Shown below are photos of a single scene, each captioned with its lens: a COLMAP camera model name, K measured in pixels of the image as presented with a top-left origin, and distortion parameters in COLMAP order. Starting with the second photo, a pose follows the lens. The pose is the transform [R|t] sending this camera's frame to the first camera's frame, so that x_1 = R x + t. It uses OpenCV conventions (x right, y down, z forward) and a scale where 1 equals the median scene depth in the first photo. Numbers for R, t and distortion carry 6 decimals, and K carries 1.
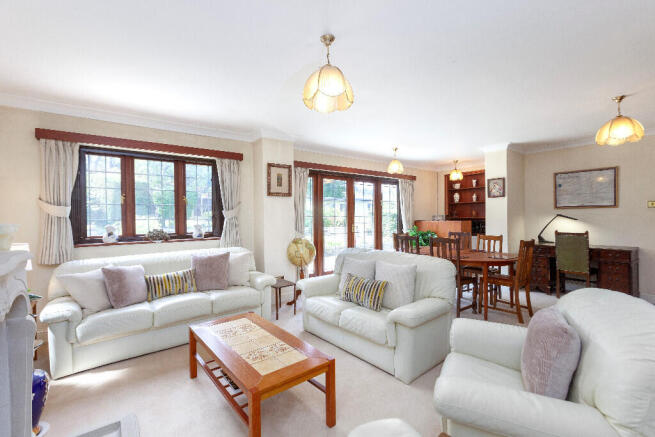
lens RADIAL K [[296.9, 0, 327.5], [0, 296.9, 218.5], [0, 0, 1]] dist [-0.000794, 0.000186]
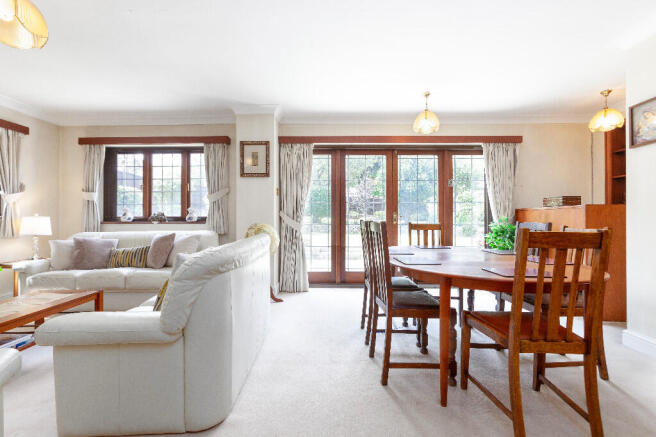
lens RADIAL K [[292.4, 0, 328.0], [0, 292.4, 218.5], [0, 0, 1]] dist [-0.006133, -0.000174]
pose [[0.789577, 0.010829, -0.613556, 0.571440], [-0.008178, 0.999941, 0.007125, 0.043428], [0.613597, -0.000608, 0.789619, 0.447334]]
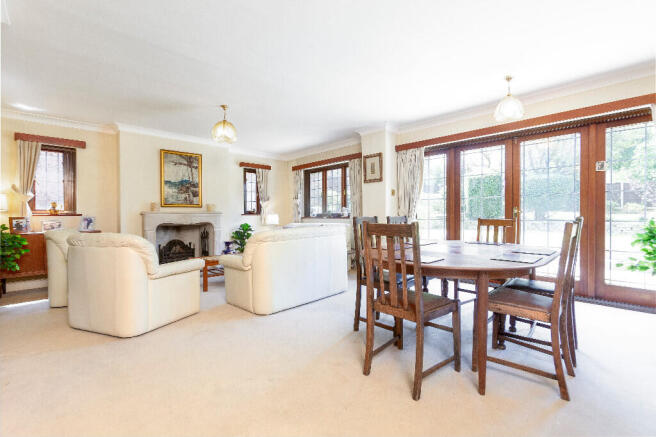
lens RADIAL K [[292.4, 0, 328.0], [0, 292.4, 218.5], [0, 0, 1]] dist [-0.006133, -0.000174]
pose [[0.120875, 0.021071, -0.992444, 0.971859], [0.004930, 0.999750, 0.021826, 0.041234], [0.992655, -0.007531, 0.120741, 0.704999]]
